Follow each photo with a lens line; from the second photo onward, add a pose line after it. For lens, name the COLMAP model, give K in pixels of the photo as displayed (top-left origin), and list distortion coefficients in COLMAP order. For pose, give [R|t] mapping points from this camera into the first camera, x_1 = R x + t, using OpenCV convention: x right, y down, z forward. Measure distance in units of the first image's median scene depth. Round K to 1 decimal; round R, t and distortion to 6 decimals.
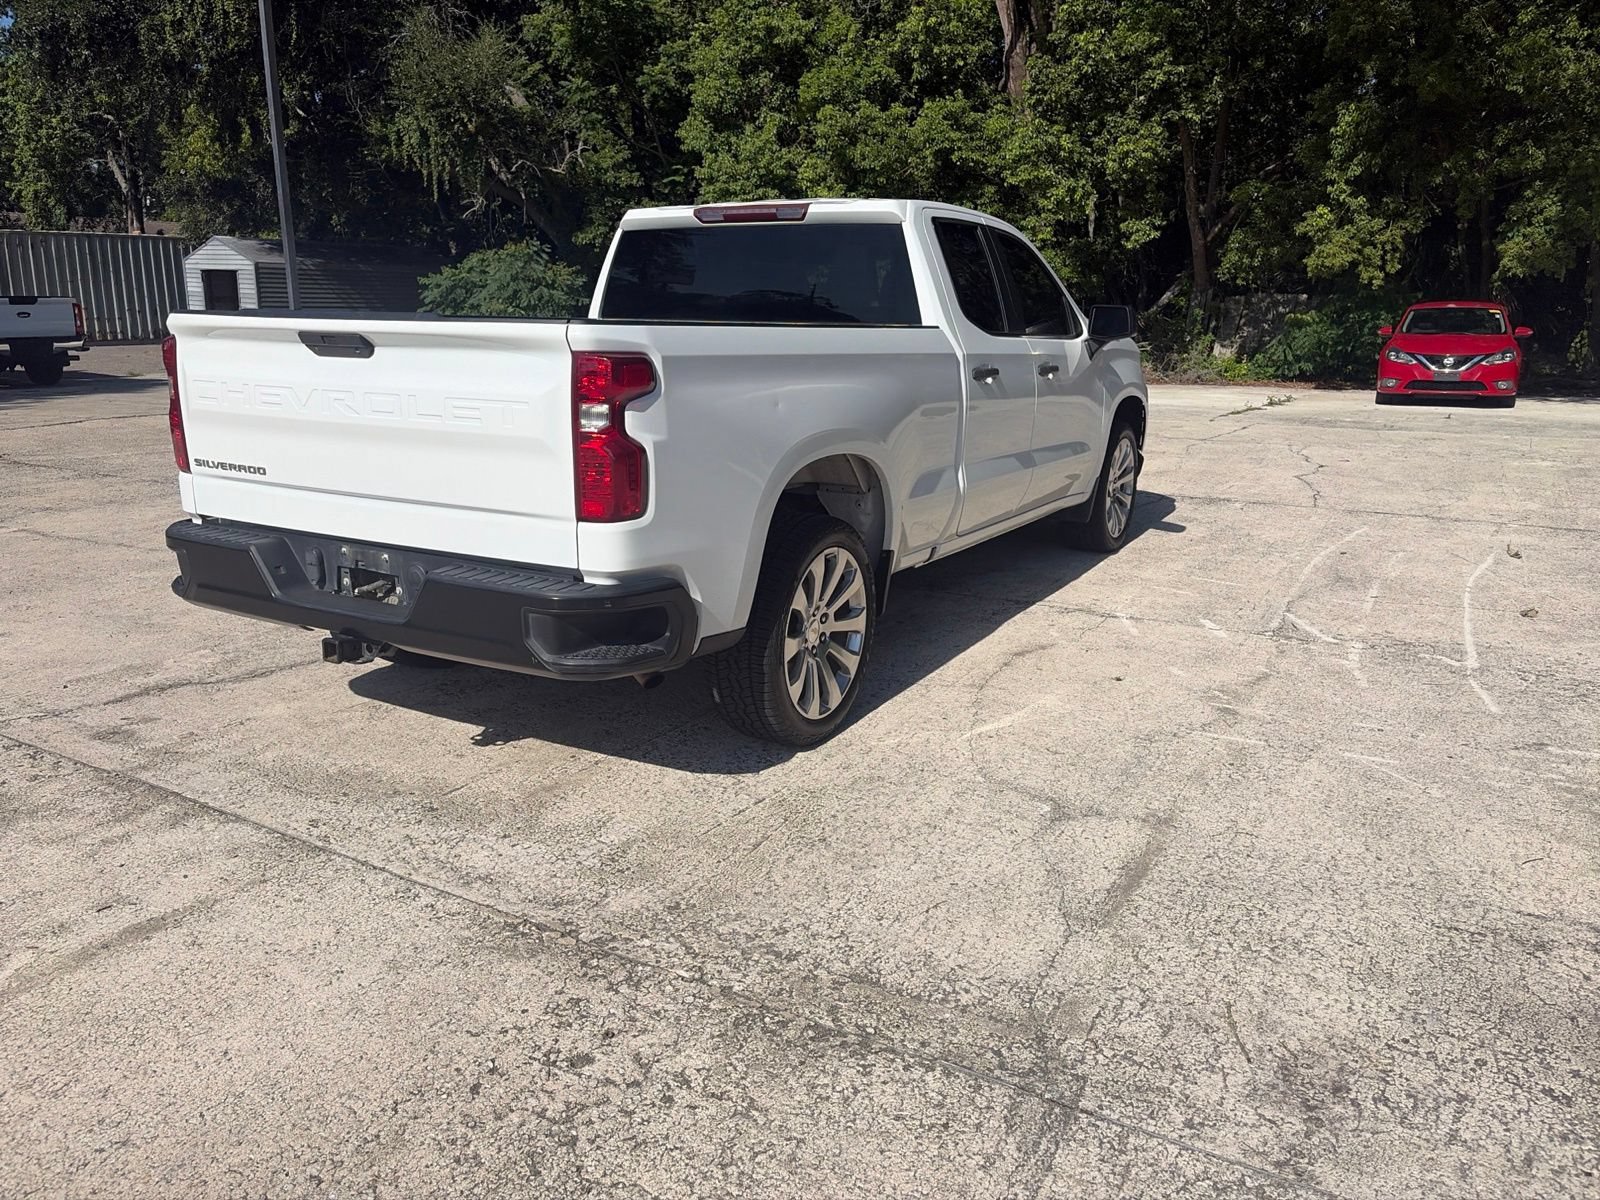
lens RADIAL K [[1211.5, 0, 796.8], [0, 1211.5, 579.3], [0, 0, 1]] dist [0.056343, -0.054133]
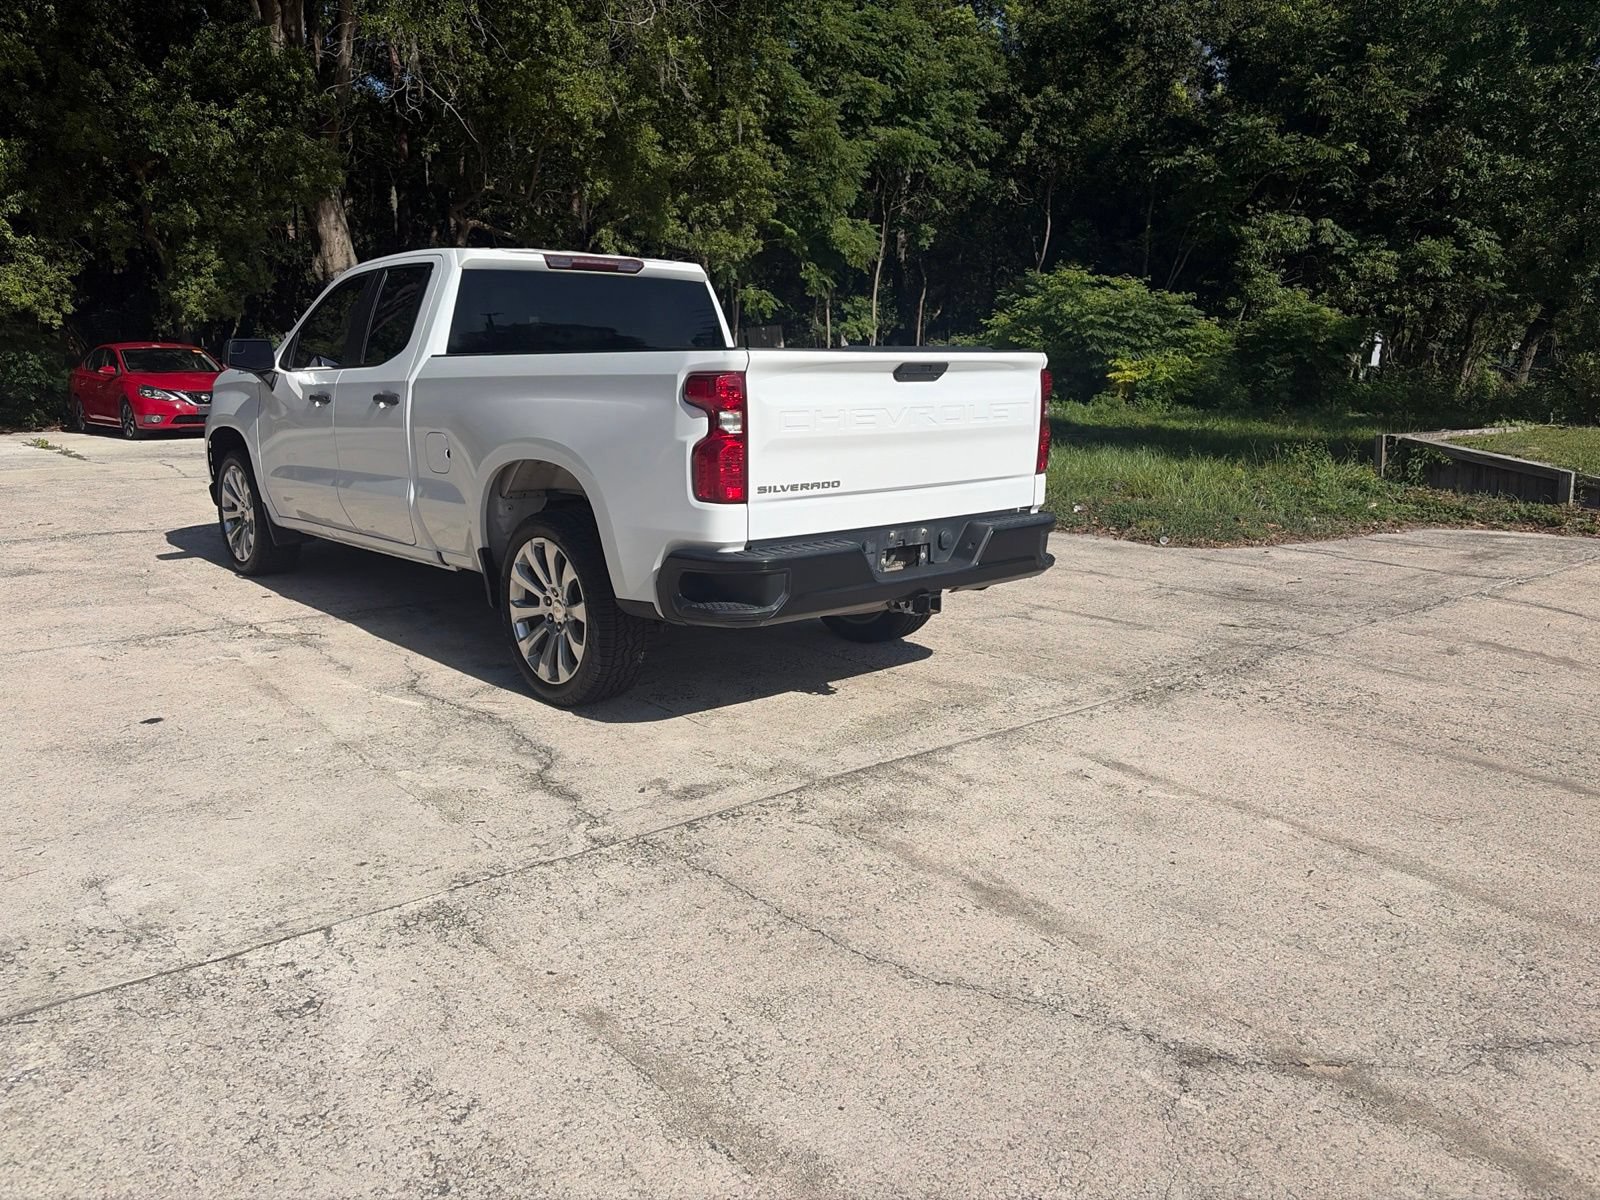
lens RADIAL K [[1195.2, 0, 800.0], [0, 1195.2, 600.0], [0, 0, 1]] dist [0.054601, -0.055151]
pose [[0.331103, -0.197082, 0.922783, -1.674014], [0.209340, 0.968917, 0.131822, -0.152185], [-0.920080, 0.149529, 0.362069, 0.690975]]
